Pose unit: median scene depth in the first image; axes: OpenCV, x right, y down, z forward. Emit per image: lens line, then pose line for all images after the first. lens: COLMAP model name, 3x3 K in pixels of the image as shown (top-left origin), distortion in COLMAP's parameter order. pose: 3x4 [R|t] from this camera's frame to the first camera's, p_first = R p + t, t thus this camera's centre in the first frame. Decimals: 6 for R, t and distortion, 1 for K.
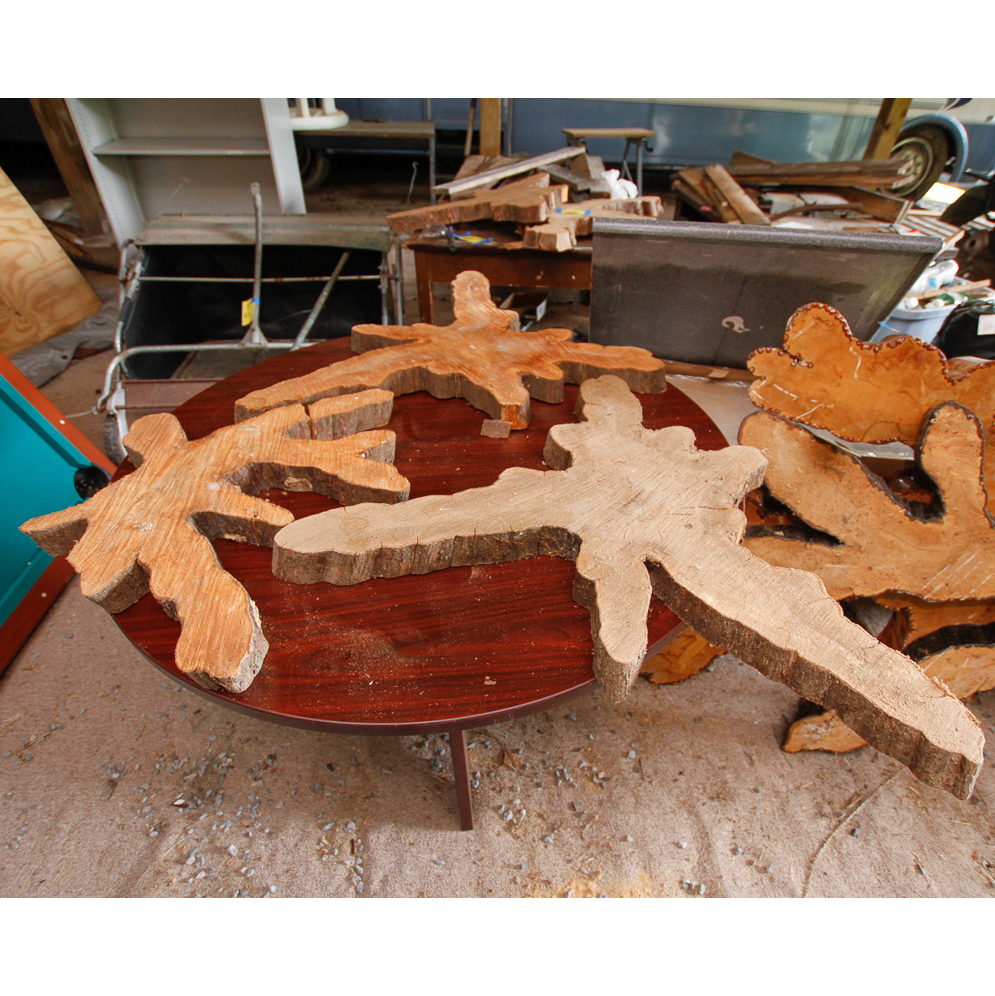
lens RADIAL K [[550.1, 0, 497.5], [0, 550.1, 498.0], [0, 0, 1]] dist [-0.004884, -0.000413]
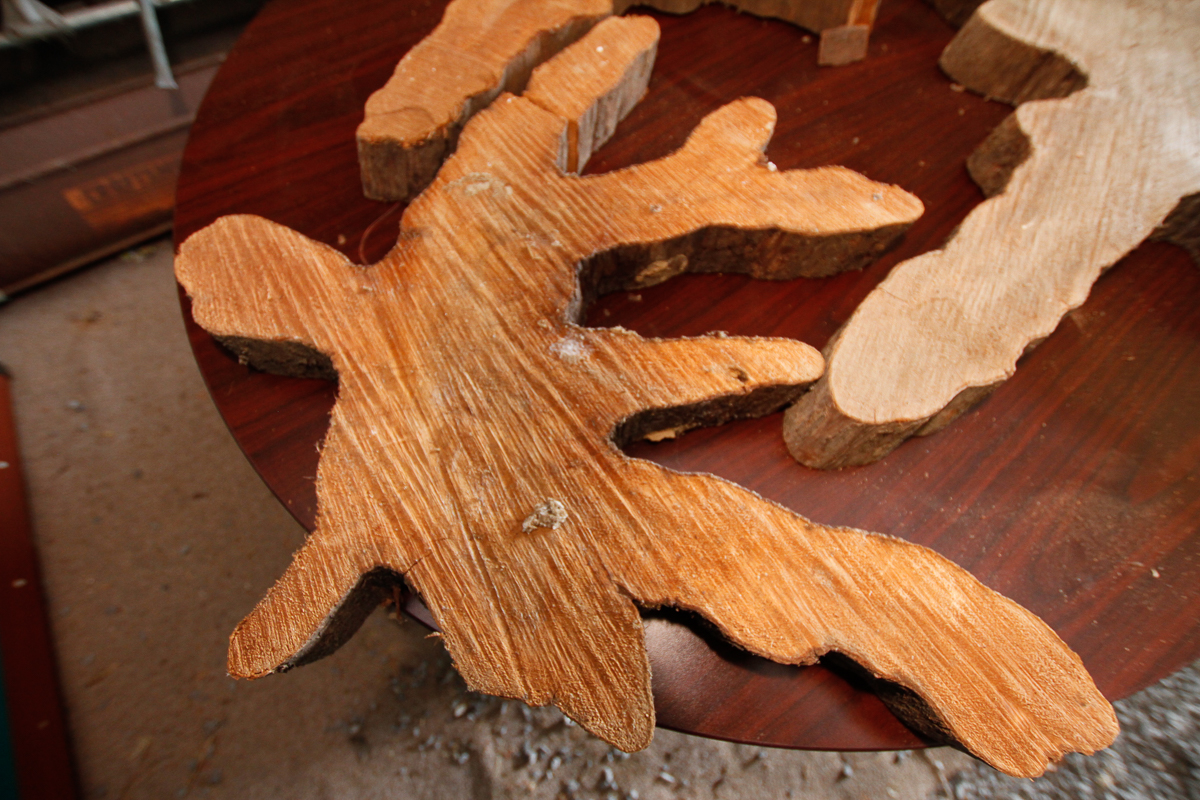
lens RADIAL K [[566.3, 0, 600.0], [0, 566.3, 400.0], [0, 0, 1]] dist [-0.023828, 0.000492]
pose [[0.885813, -0.408472, 0.220196, -0.606076], [0.276996, 0.846144, 0.455318, -0.180869], [-0.372301, -0.342333, 0.862670, 0.596063]]
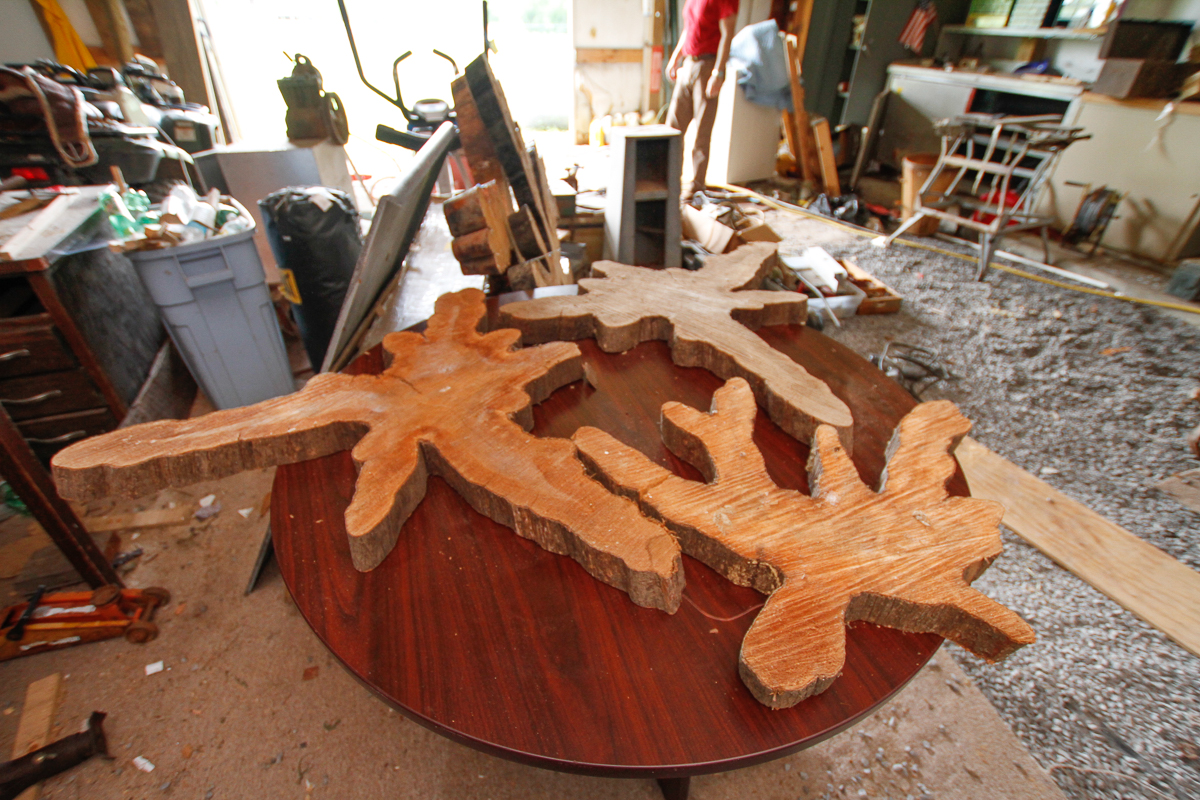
lens RADIAL K [[566.3, 0, 600.0], [0, 566.3, 400.0], [0, 0, 1]] dist [-0.023828, 0.000492]
pose [[-0.264867, -0.564709, 0.781632, -1.032722], [0.595911, 0.541417, 0.593092, -0.864473], [-0.758113, 0.622874, 0.193113, 1.004836]]
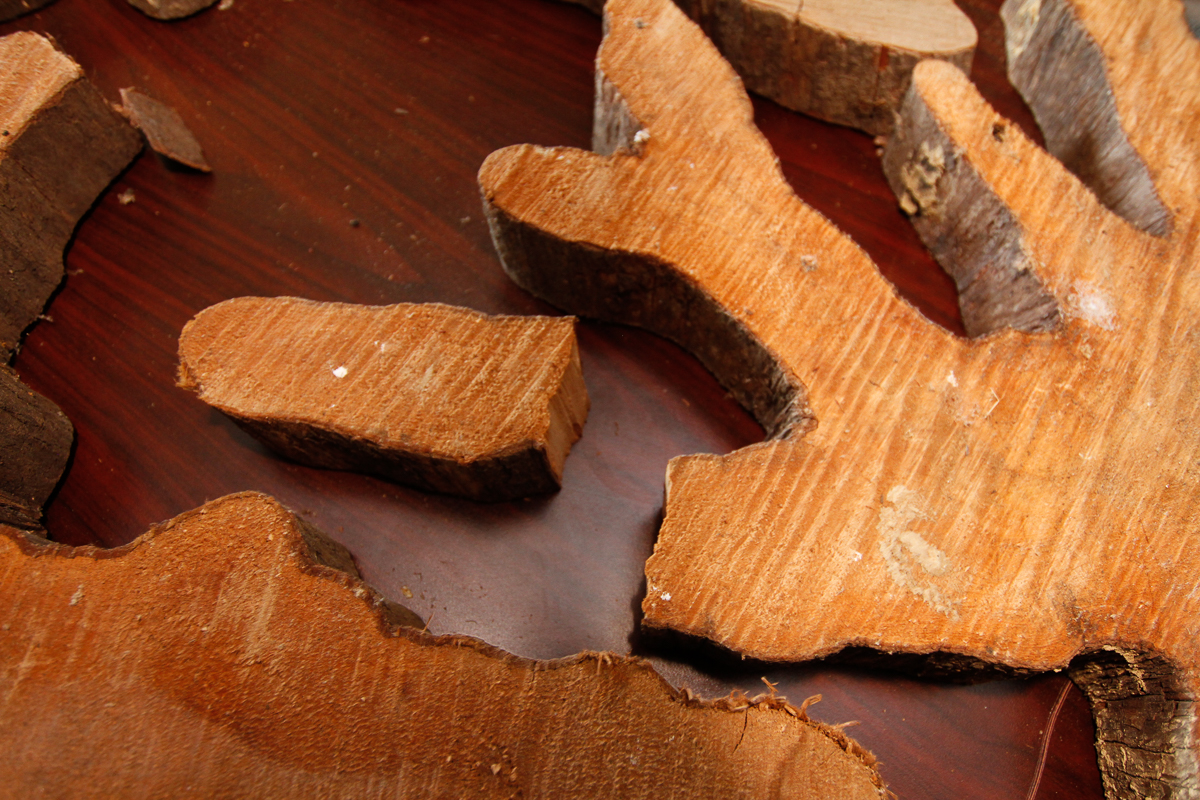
lens RADIAL K [[718.3, 0, 600.0], [0, 718.3, 400.0], [0, 0, 1]] dist [-0.011166, -0.002256]
pose [[-0.734654, -0.629820, 0.252212, -0.445732], [0.382517, -0.077495, 0.920693, -0.490904], [-0.560326, 0.772866, 0.297849, 1.069434]]
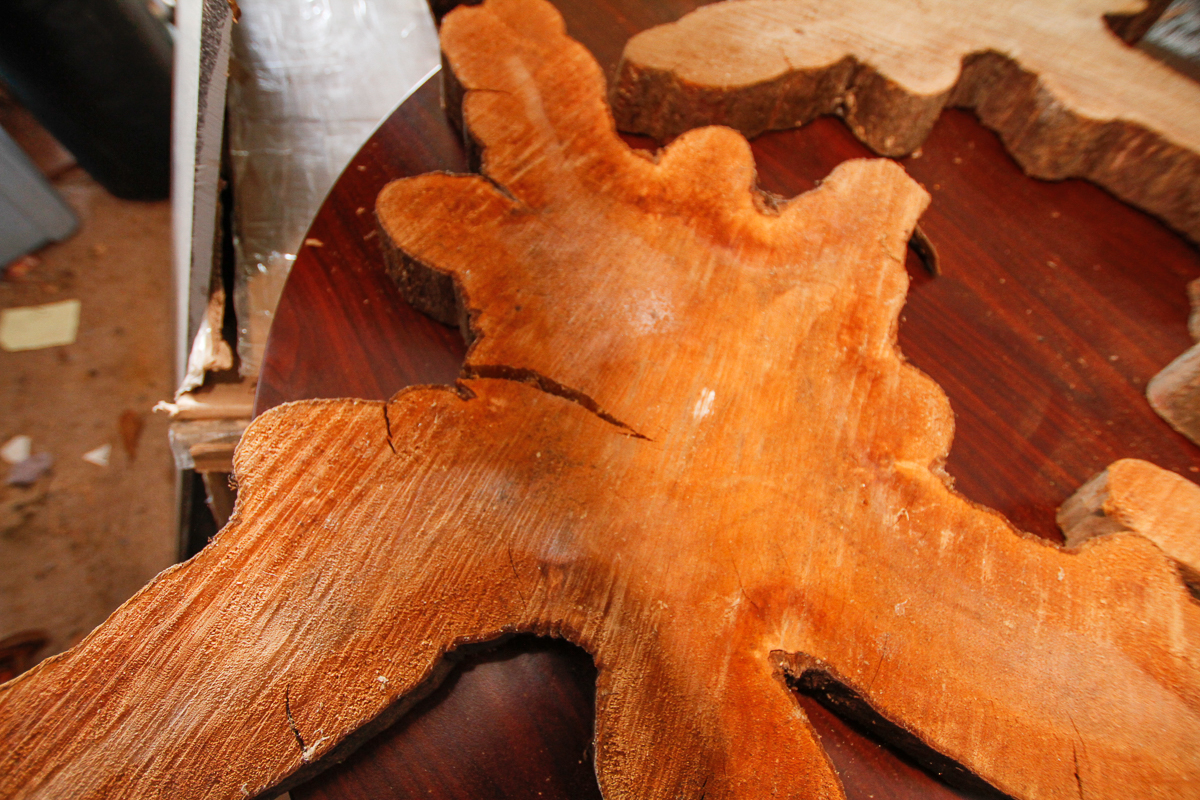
lens RADIAL K [[566.3, 0, 600.0], [0, 566.3, 400.0], [0, 0, 1]] dist [-0.023828, 0.000492]
pose [[-0.495544, -0.795984, 0.347629, -0.160998], [0.478219, 0.084073, 0.874207, -0.749424], [-0.725081, 0.599451, 0.338992, 1.361003]]
